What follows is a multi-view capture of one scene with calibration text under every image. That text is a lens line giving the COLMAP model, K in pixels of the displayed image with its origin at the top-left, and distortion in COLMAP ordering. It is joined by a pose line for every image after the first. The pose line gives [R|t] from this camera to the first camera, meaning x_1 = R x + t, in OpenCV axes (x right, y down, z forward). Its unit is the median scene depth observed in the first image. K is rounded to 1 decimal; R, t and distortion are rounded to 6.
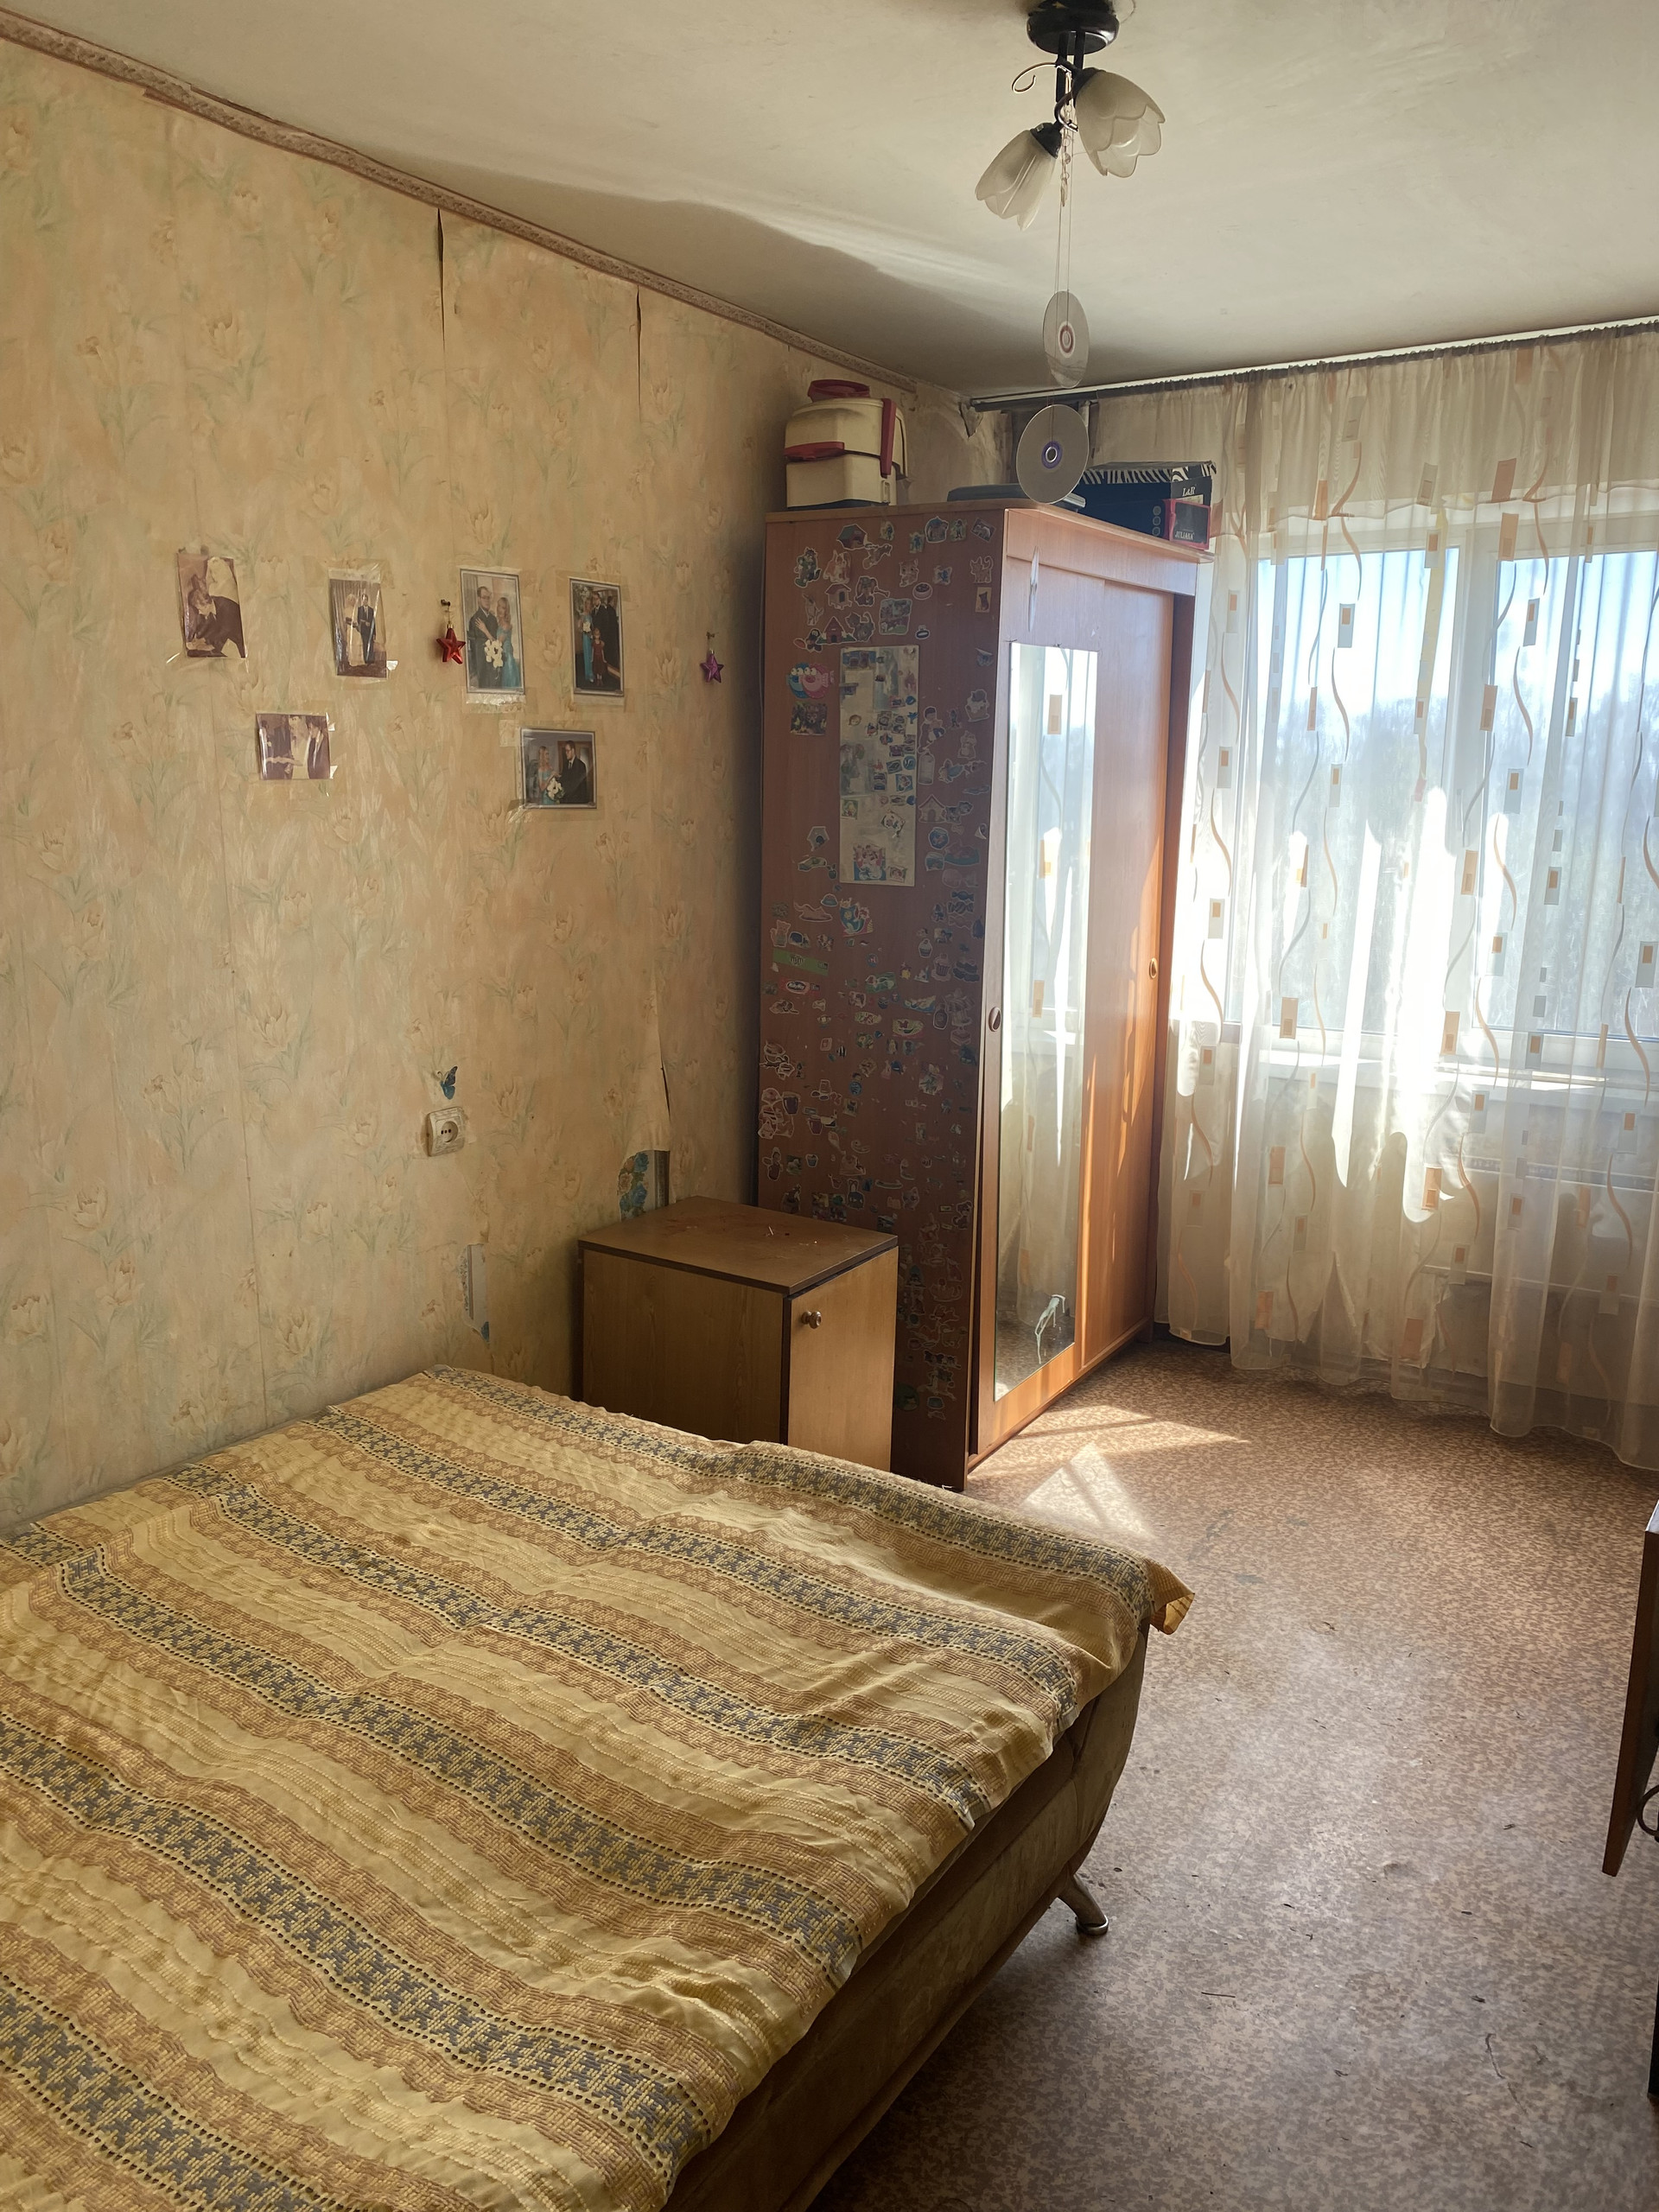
lens RADIAL K [[1685.5, 0, 807.3], [0, 1685.5, 1102.8], [0, 0, 1]] dist [0.057464, -0.059429]
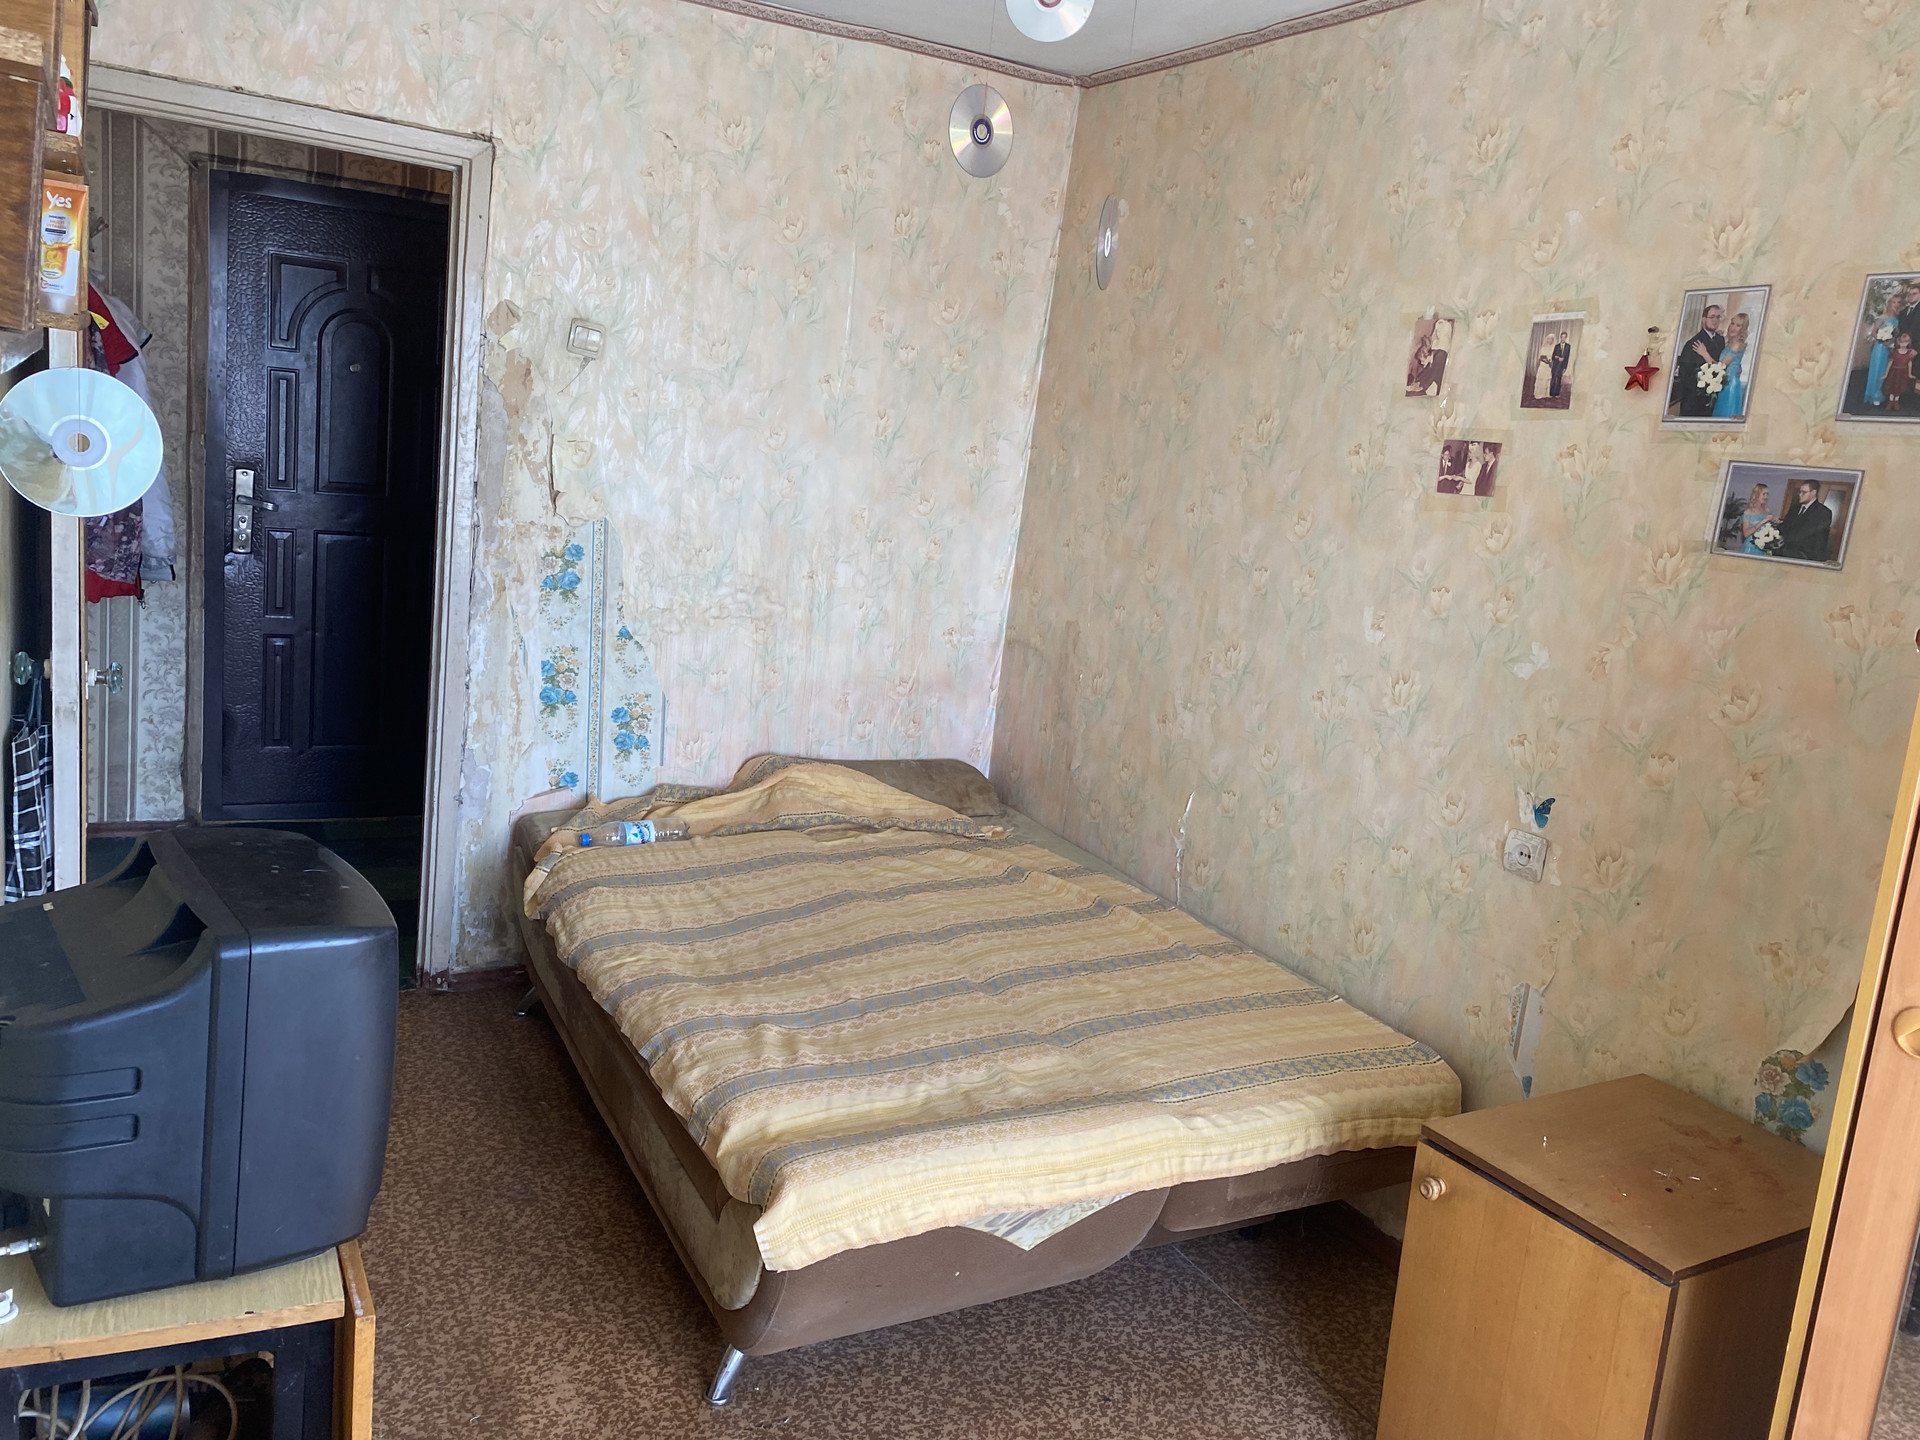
lens RADIAL K [[1463.0, 0, 949.2], [0, 1463.0, 722.6], [0, 0, 1]] dist [0.057464, -0.059429]
pose [[-0.480756, 0.109143, -0.870035, 0.730785], [-0.274327, 0.923694, 0.267460, -0.203848], [0.832838, 0.367257, -0.414130, 1.097473]]
